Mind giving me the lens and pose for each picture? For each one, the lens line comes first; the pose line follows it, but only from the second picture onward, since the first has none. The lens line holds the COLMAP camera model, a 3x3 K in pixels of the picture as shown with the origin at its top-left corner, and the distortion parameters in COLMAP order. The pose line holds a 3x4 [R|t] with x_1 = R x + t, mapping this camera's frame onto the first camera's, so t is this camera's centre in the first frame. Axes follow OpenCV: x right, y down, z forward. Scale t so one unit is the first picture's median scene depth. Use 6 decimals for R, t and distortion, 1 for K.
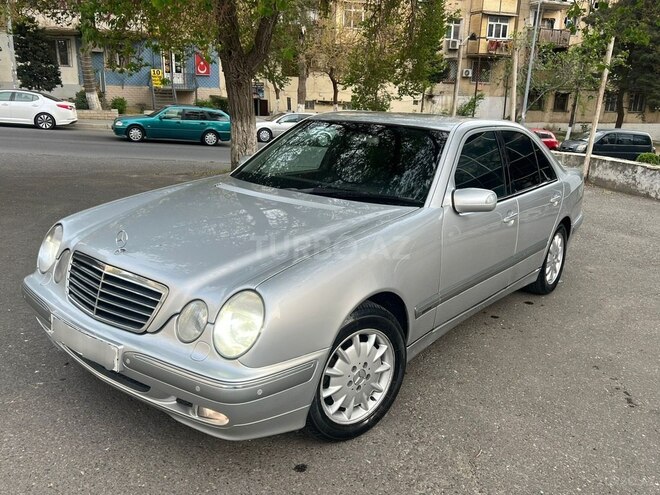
lens RADIAL K [[549.0, 0, 330.3], [0, 549.0, 245.5], [0, 0, 1]] dist [0.007679, 0.004940]
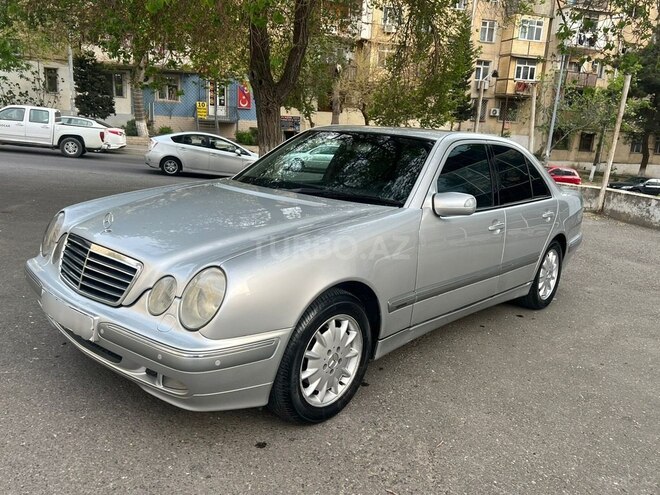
lens RADIAL K [[522.8, 0, 329.3], [0, 522.8, 250.2], [0, 0, 1]] dist [0.014048, -0.003711]
pose [[0.997608, 0.038028, -0.057726, 0.024007], [-0.040436, 0.998335, -0.041135, 0.015007], [0.056065, 0.043371, 0.997485, 0.000848]]
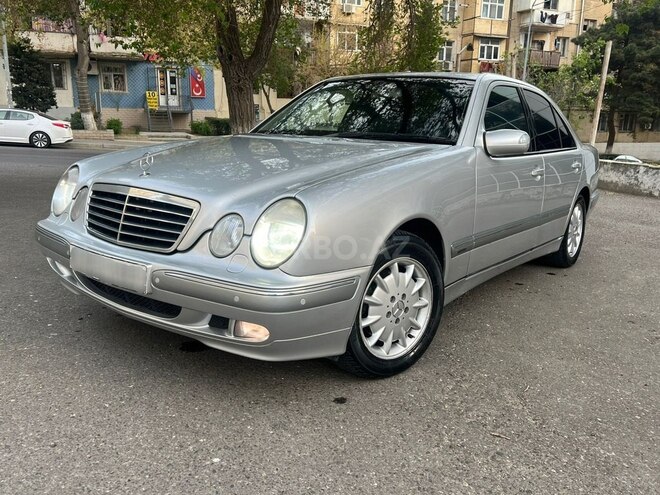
lens RADIAL K [[550.2, 0, 334.0], [0, 550.2, 247.4], [0, 0, 1]] dist [0.011864, -0.002897]
pose [[0.999809, -0.012038, 0.015408, -0.015633], [0.012627, 0.999170, -0.038718, 0.037195], [-0.014930, 0.038905, 0.999131, 0.011412]]
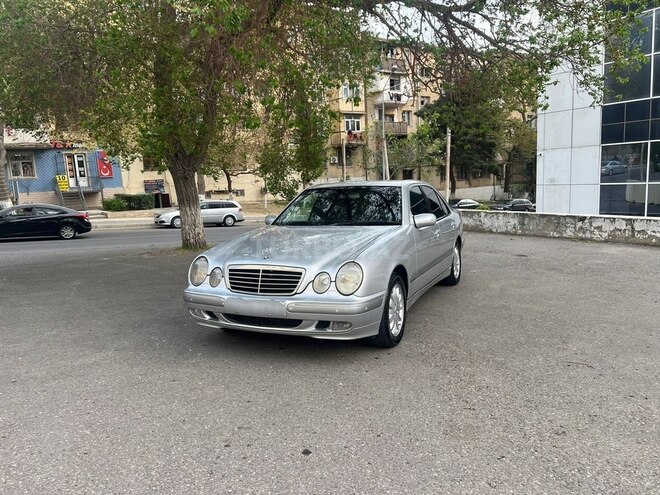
lens RADIAL K [[479.2, 0, 330.0], [0, 479.2, 247.5], [0, 0, 1]] dist [0.060319, -0.095365]
pose [[0.970404, -0.108844, 0.215565, -0.110155], [0.136213, 0.983813, -0.116437, 0.041113], [-0.199402, 0.142354, 0.969523, -0.132989]]
